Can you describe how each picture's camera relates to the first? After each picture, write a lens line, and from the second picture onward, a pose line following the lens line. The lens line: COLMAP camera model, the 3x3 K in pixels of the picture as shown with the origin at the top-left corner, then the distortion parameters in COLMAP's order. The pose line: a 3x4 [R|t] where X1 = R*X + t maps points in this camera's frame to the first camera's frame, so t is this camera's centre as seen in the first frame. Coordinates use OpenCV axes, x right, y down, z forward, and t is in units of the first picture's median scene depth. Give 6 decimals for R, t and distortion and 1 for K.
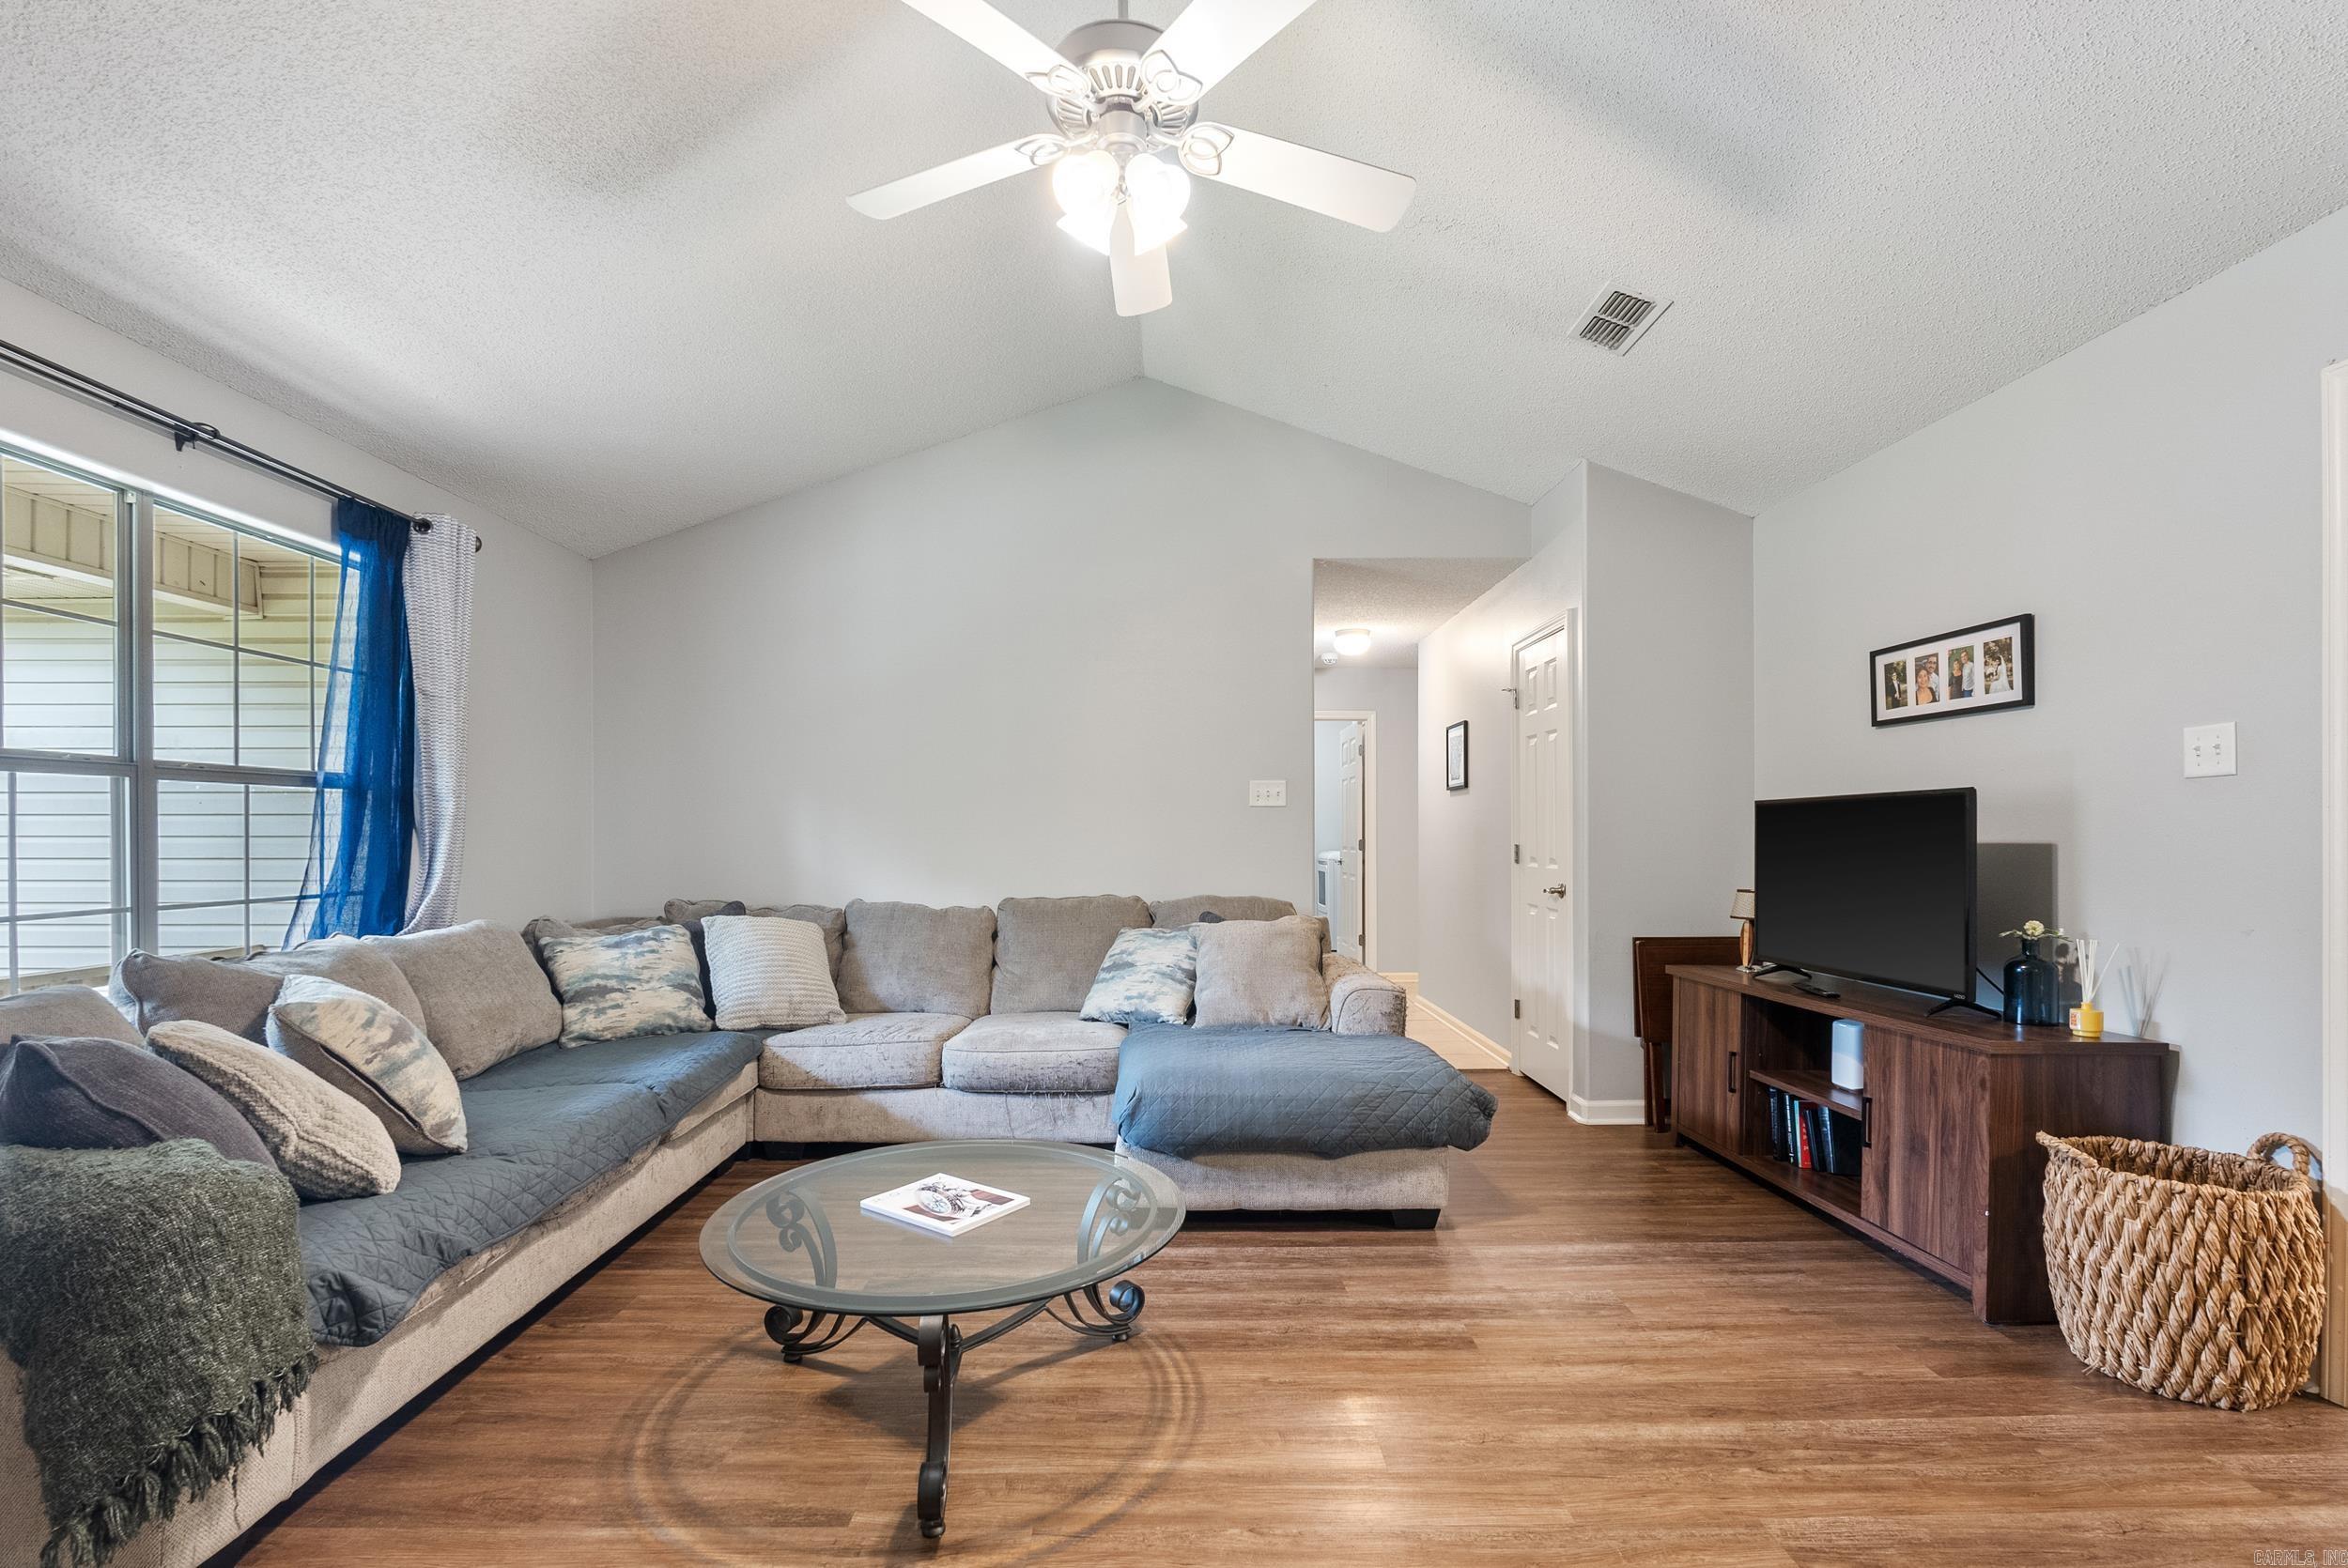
lens RADIAL K [[1051.0, 0, 1169.3], [0, 1051.0, 836.7], [0, 0, 1]] dist [-0.006023, 0.001018]
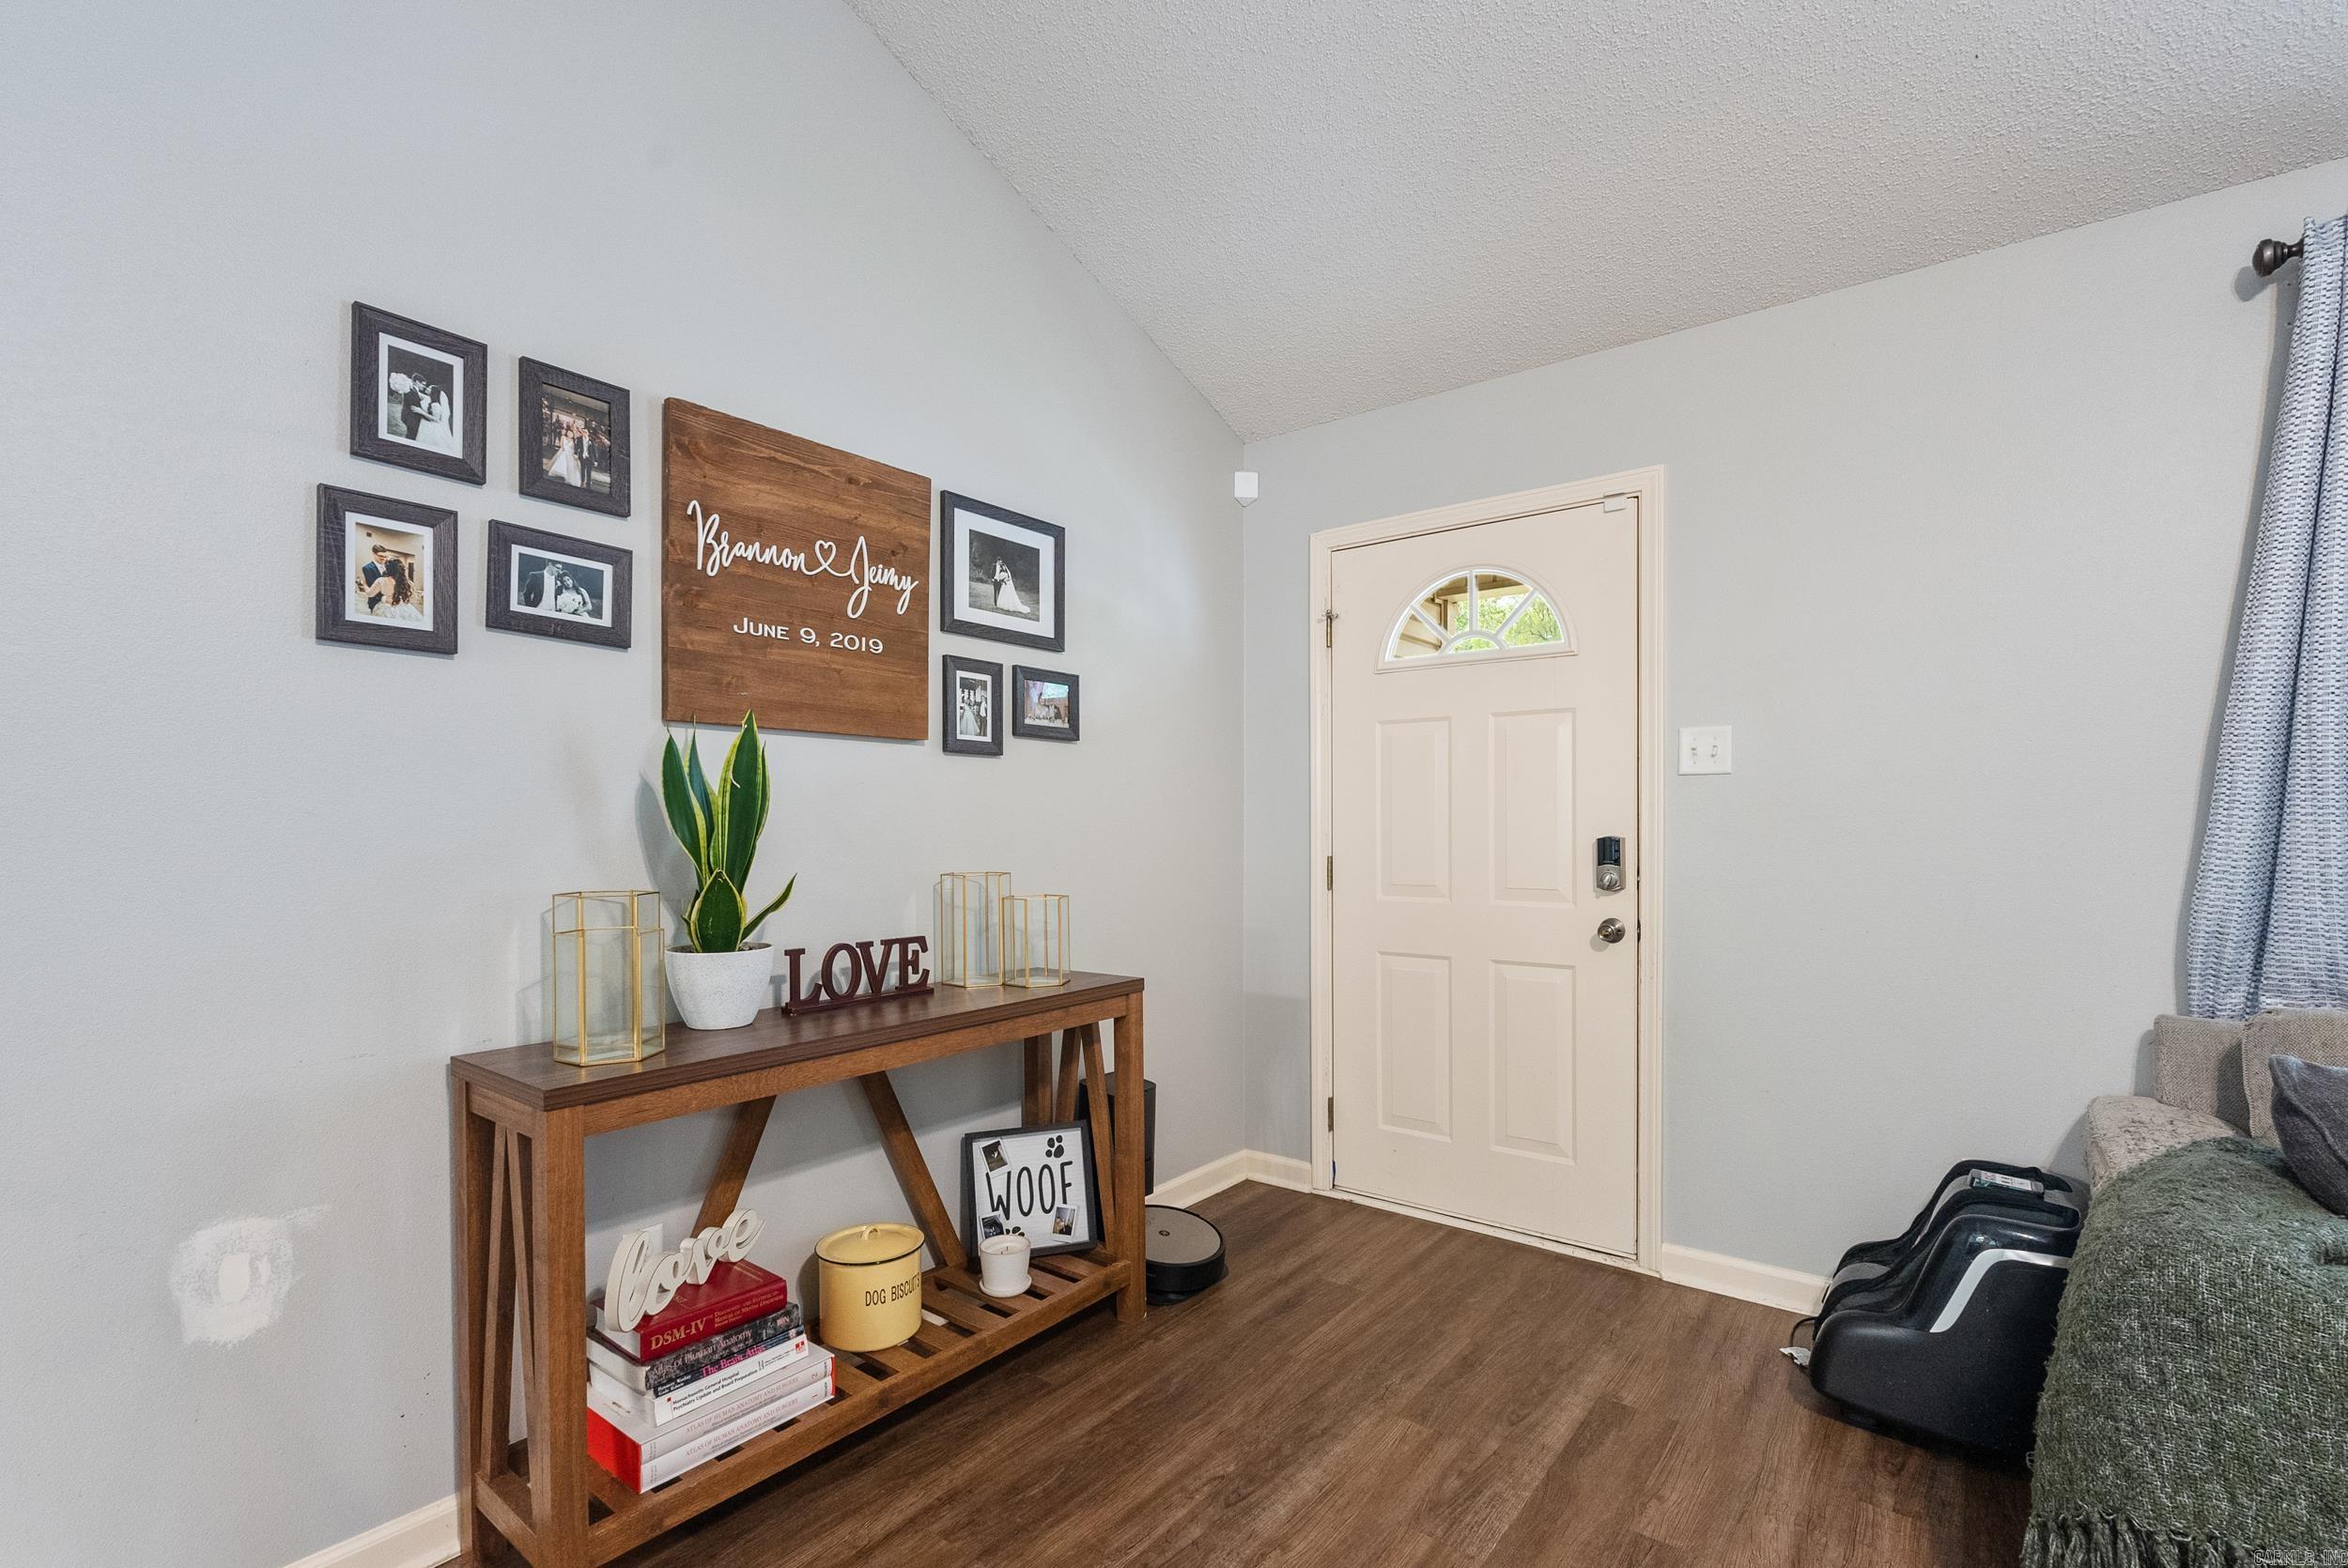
lens RADIAL K [[1051.0, 0, 1169.8], [0, 1051.0, 835.5], [0, 0, 1]] dist [-0.006023, 0.001018]
pose [[-0.622077, 0.011142, -0.782876, 0.096278], [-0.000321, 0.999895, 0.014486, -0.002232], [0.782956, 0.009263, -0.622009, 0.417374]]
